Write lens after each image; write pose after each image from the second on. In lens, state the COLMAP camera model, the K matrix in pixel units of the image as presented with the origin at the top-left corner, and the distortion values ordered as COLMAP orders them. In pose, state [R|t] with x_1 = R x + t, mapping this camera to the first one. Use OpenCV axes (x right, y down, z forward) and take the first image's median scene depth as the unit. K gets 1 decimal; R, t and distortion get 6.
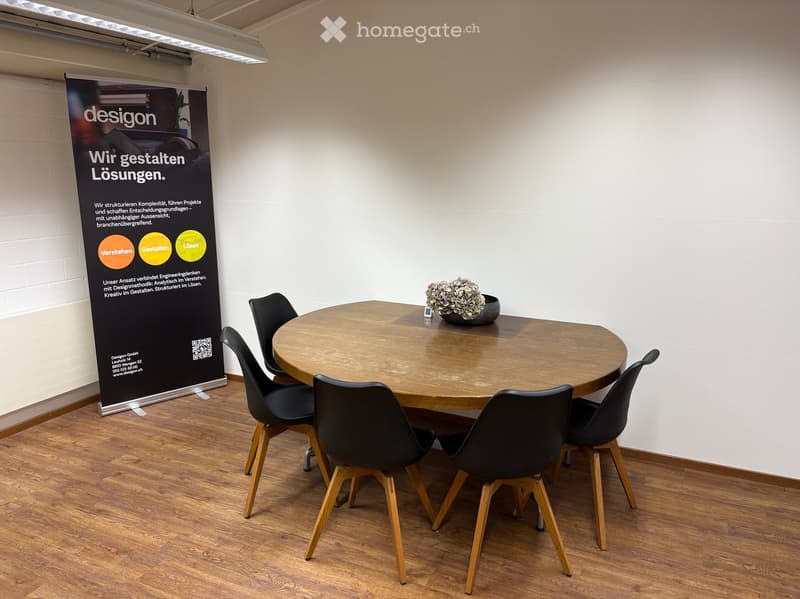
lens RADIAL K [[589.8, 0, 401.0], [0, 589.8, 303.6], [0, 0, 1]] dist [0.001816, -0.001620]
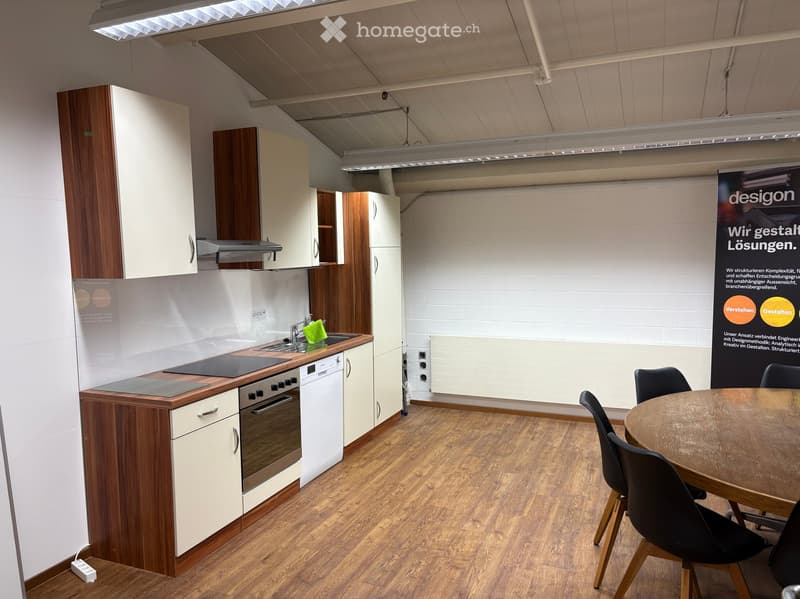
lens RADIAL K [[589.8, 0, 401.3], [0, 589.8, 298.7], [0, 0, 1]] dist [0.001816, -0.001620]
pose [[0.050292, 0.075961, -0.995842, 0.658228], [-0.201540, 0.977363, 0.064374, -0.048987], [0.978188, 0.197465, 0.064463, 0.258828]]
